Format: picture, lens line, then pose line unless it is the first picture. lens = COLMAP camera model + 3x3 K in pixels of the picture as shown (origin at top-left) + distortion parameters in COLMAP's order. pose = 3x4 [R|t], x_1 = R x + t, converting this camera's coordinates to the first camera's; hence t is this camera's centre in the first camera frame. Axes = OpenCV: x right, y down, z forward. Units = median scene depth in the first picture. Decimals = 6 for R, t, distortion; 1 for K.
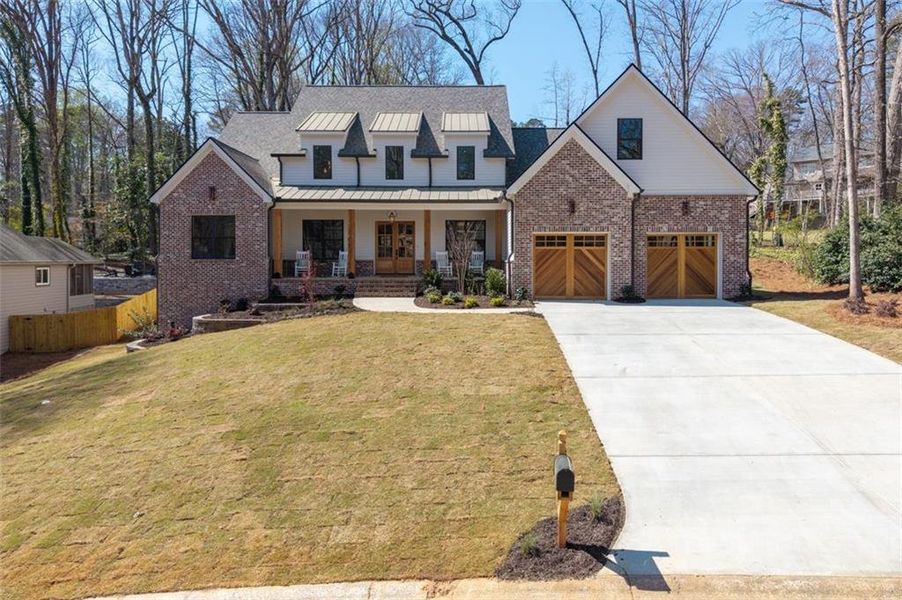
lens RADIAL K [[598.3, 0, 452.1], [0, 598.3, 268.2], [0, 0, 1]] dist [0.048469, -0.000625]
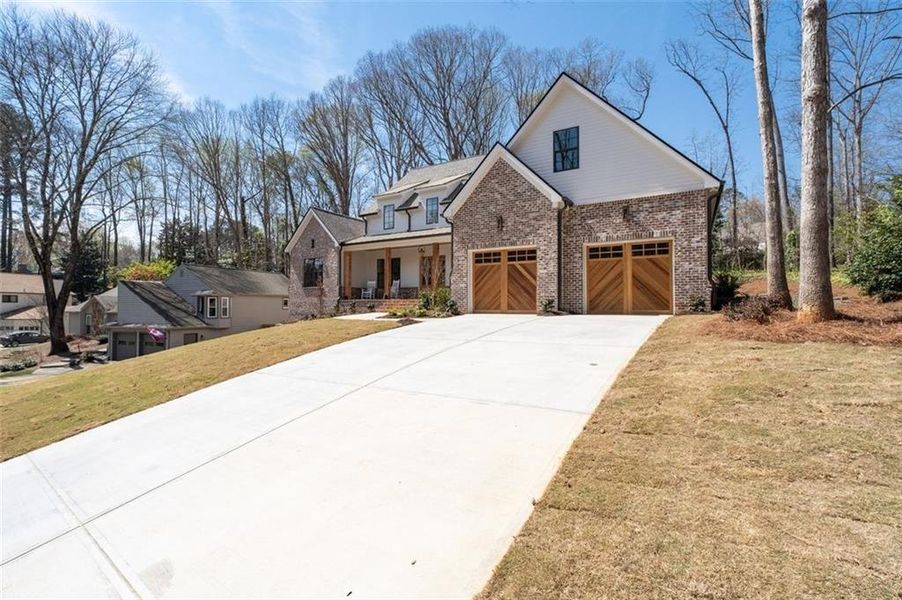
lens RADIAL K [[400.1, 0, 451.0], [0, 400.1, 300.0], [0, 0, 1]] dist [-0.002572, -0.000169]
pose [[0.866559, -0.006138, -0.499037, 0.454656], [-0.011496, 0.999414, -0.032256, 0.051989], [0.498942, 0.033689, 0.865980, 0.352988]]
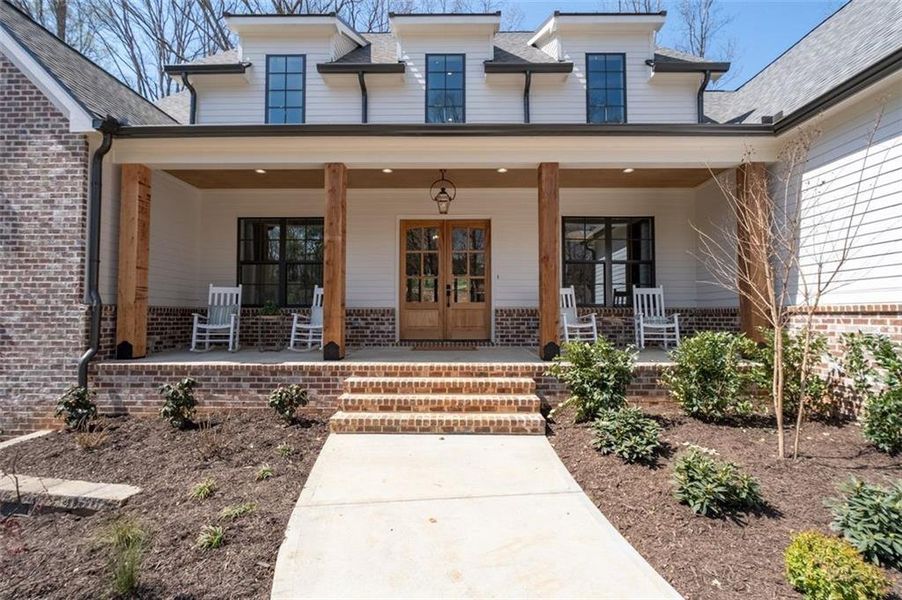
lens RADIAL K [[425.6, 0, 451.7], [0, 425.6, 295.4], [0, 0, 1]] dist [0.000406, 0.000322]
pose [[0.999997, 0.001521, 0.002119, -0.114394], [-0.001385, 0.998020, -0.062888, -0.004962], [-0.002211, 0.062885, 0.998018, 0.864605]]
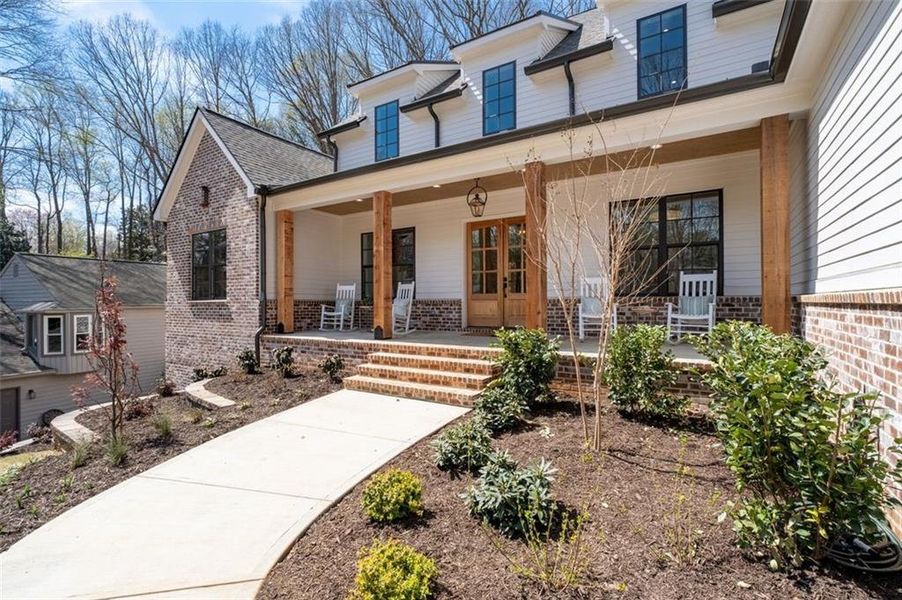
lens RADIAL K [[412.9, 0, 450.1], [0, 412.9, 302.8], [0, 0, 1]] dist [-0.011346, 0.000174]
pose [[0.856264, -0.003959, -0.516523, 0.051892], [-0.004257, 0.999883, -0.014722, -0.007336], [0.516521, 0.014805, 0.856147, 0.865996]]
